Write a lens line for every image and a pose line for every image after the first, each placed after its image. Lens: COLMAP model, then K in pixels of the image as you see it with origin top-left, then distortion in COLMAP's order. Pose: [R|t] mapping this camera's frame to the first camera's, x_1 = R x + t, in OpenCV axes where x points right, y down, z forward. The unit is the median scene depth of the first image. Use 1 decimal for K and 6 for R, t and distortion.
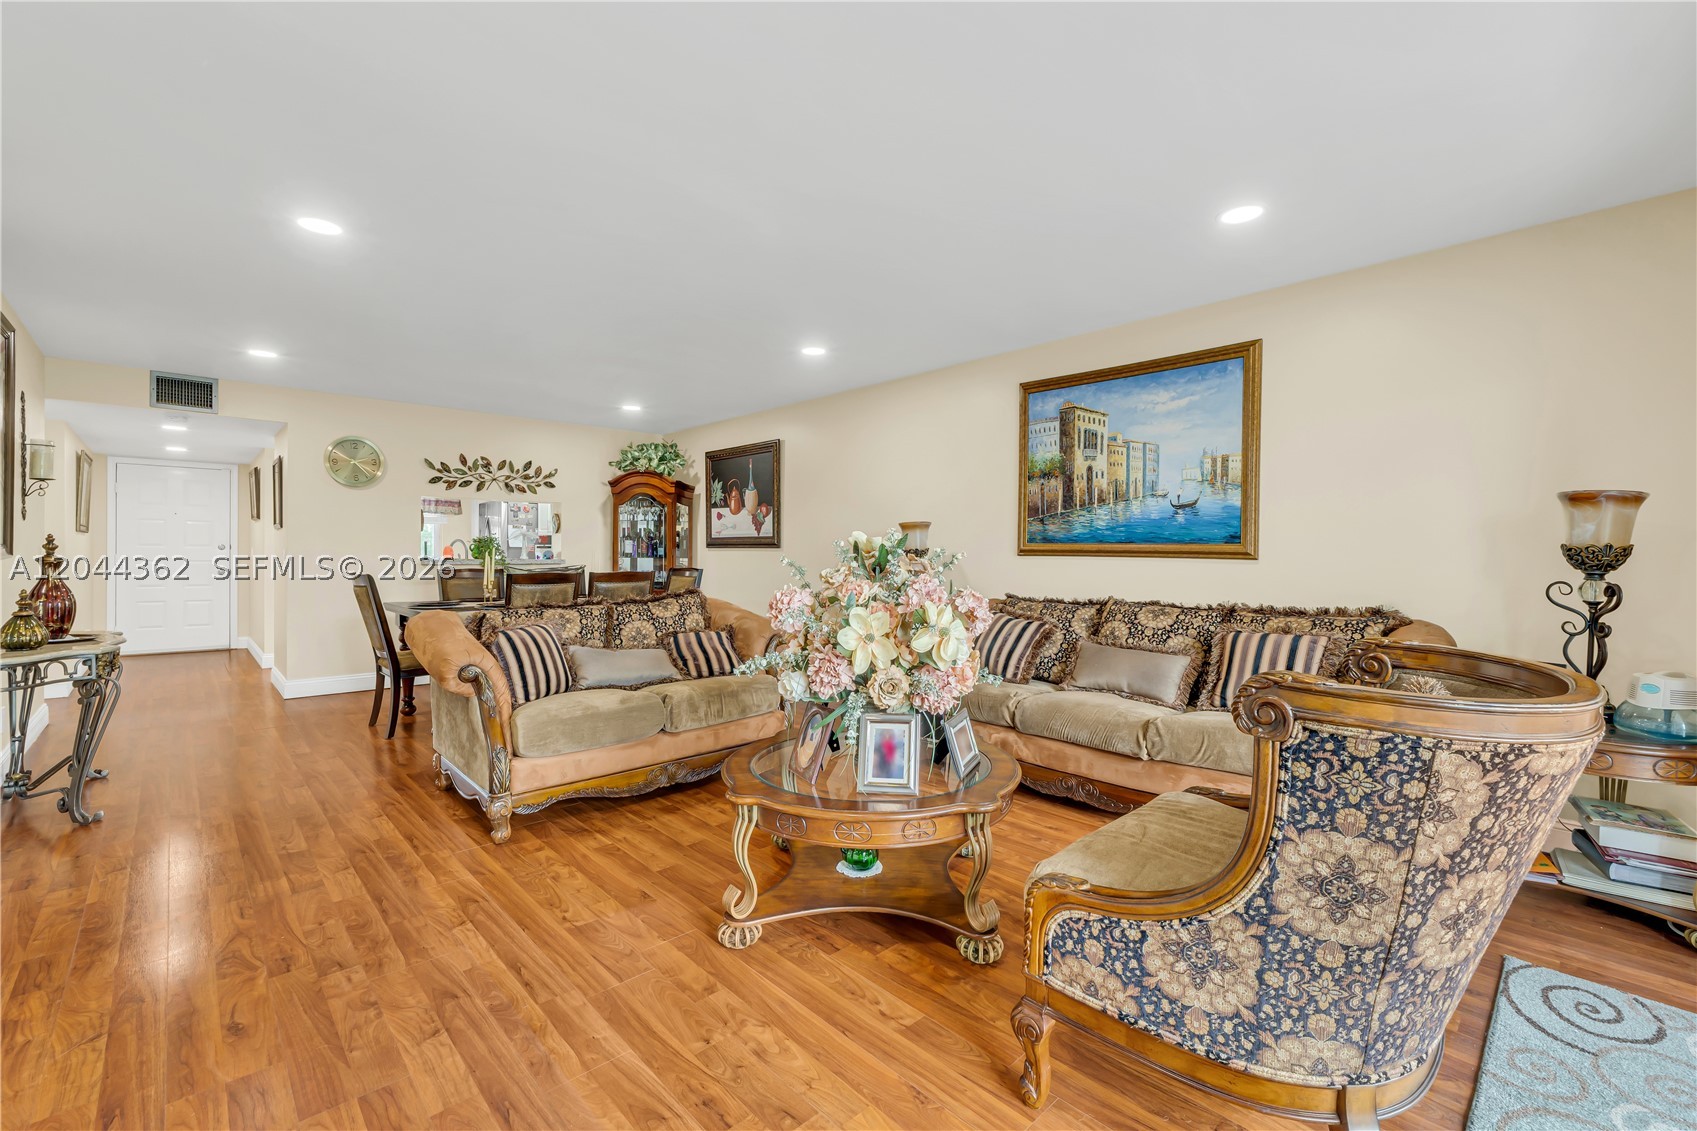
lens RADIAL K [[717.1, 0, 853.2], [0, 717.1, 559.8], [0, 0, 1]] dist [0.000995, 0.000263]
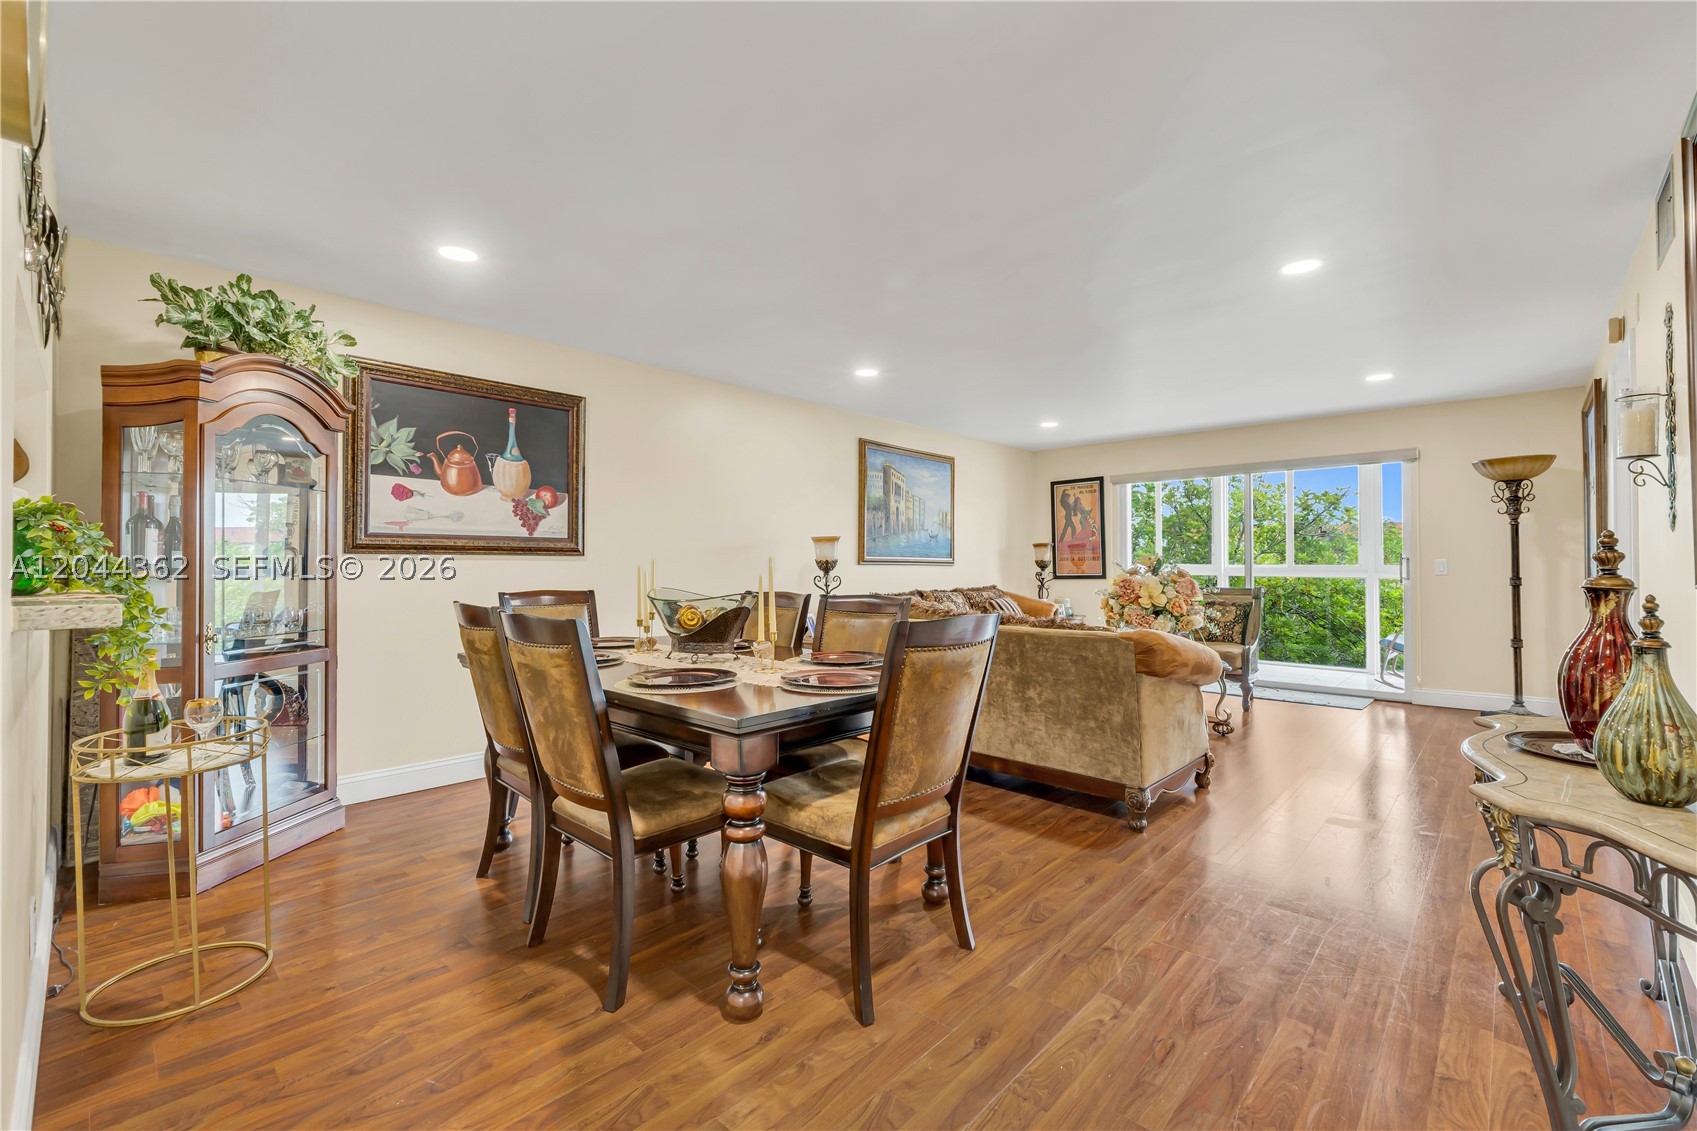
lens RADIAL K [[715.5, 0, 856.8], [0, 715.5, 556.0], [0, 0, 1]] dist [-0.008554, 0.000287]
pose [[-0.065782, 0.005227, 0.997820, -0.859678], [0.007361, 0.999962, -0.004753, -0.012140], [-0.997807, 0.007032, -0.065818, 0.843781]]
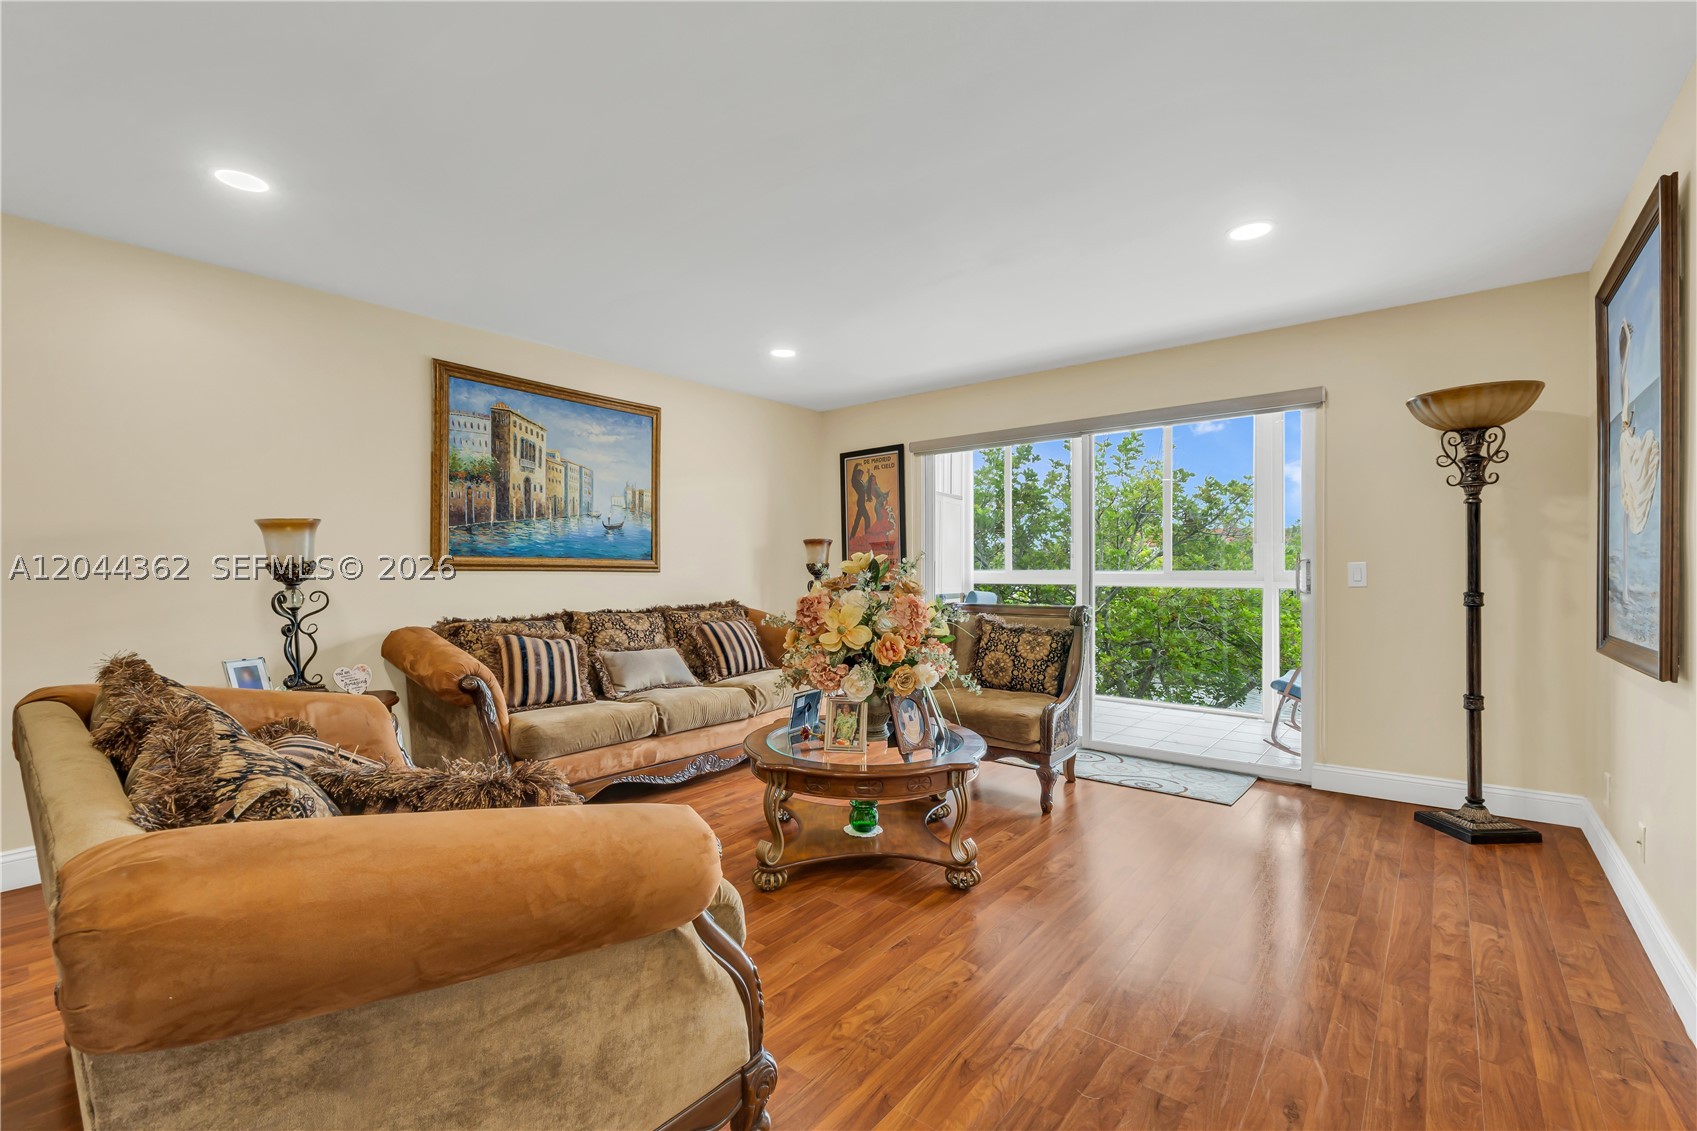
lens RADIAL K [[724.3, 0, 859.3], [0, 724.3, 573.9], [0, 0, 1]] dist [-0.003700, -0.000247]
pose [[-0.137418, -0.012954, 0.990428, -0.496548], [0.007162, 0.999875, 0.014071, -0.007944], [-0.990487, 0.009027, -0.137309, 0.489982]]
